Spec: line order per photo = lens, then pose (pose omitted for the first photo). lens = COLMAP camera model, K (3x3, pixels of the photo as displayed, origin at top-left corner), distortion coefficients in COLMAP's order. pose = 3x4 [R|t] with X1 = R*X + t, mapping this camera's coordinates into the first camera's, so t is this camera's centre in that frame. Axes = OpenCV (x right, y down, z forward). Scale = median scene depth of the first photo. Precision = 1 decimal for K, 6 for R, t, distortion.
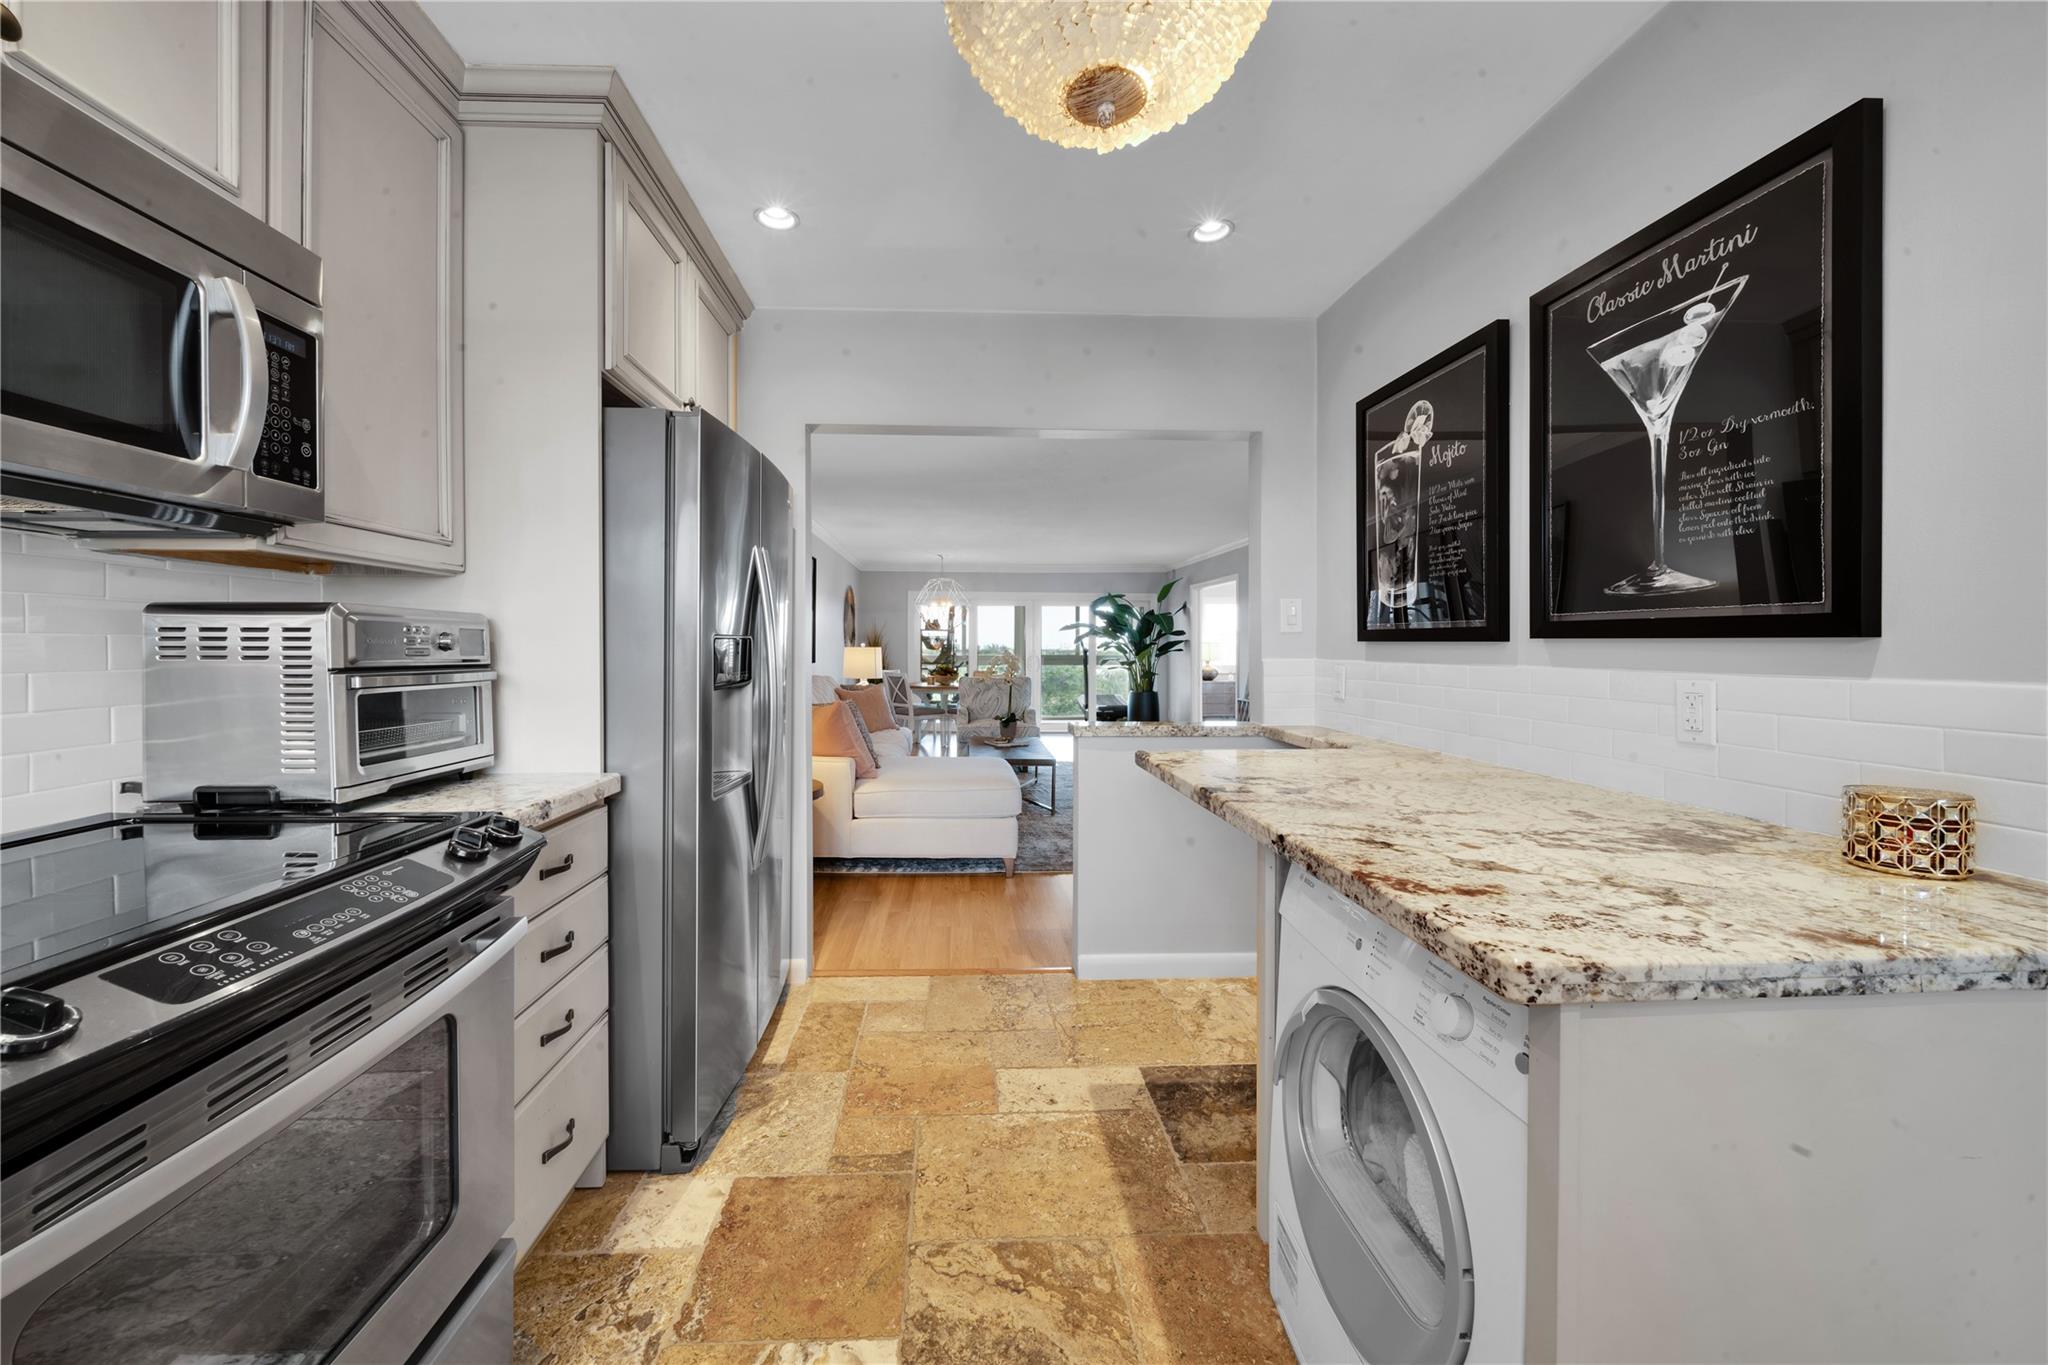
lens RADIAL K [[736.8, 0, 1008.1], [0, 736.8, 653.7], [0, 0, 1]] dist [-0.002467, -0.000257]
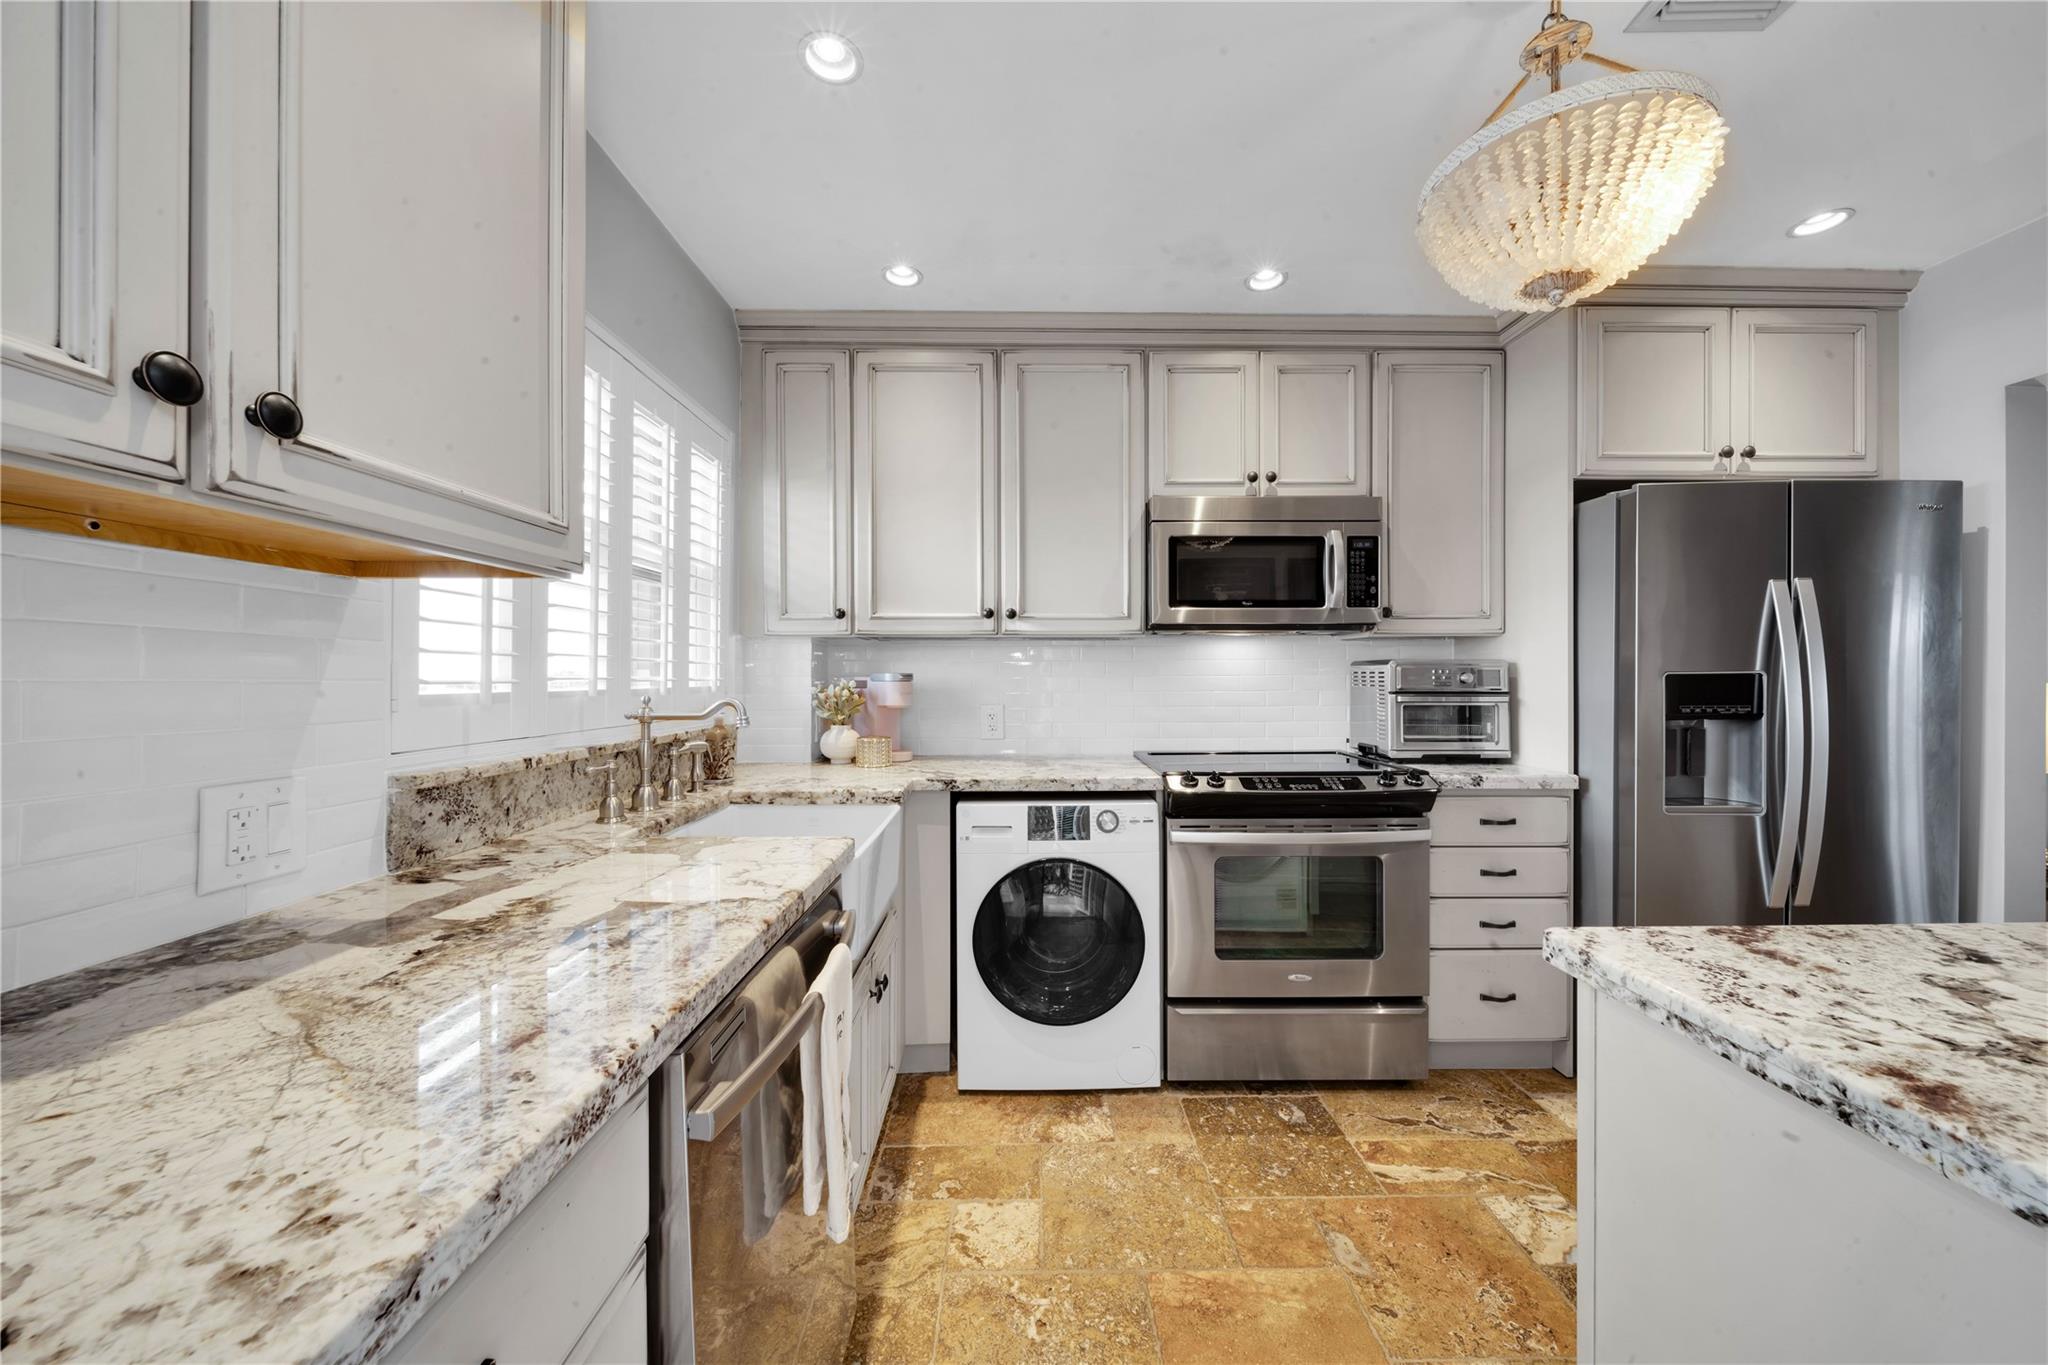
lens RADIAL K [[731.2, 0, 1022.4], [0, 731.2, 673.3], [0, 0, 1]] dist [-0.000841, -0.000083]
pose [[-0.044704, -0.003256, -0.998995, 1.447369], [-0.006212, 0.999976, -0.002981, -0.023251], [0.998981, 0.006072, -0.044724, 0.079084]]
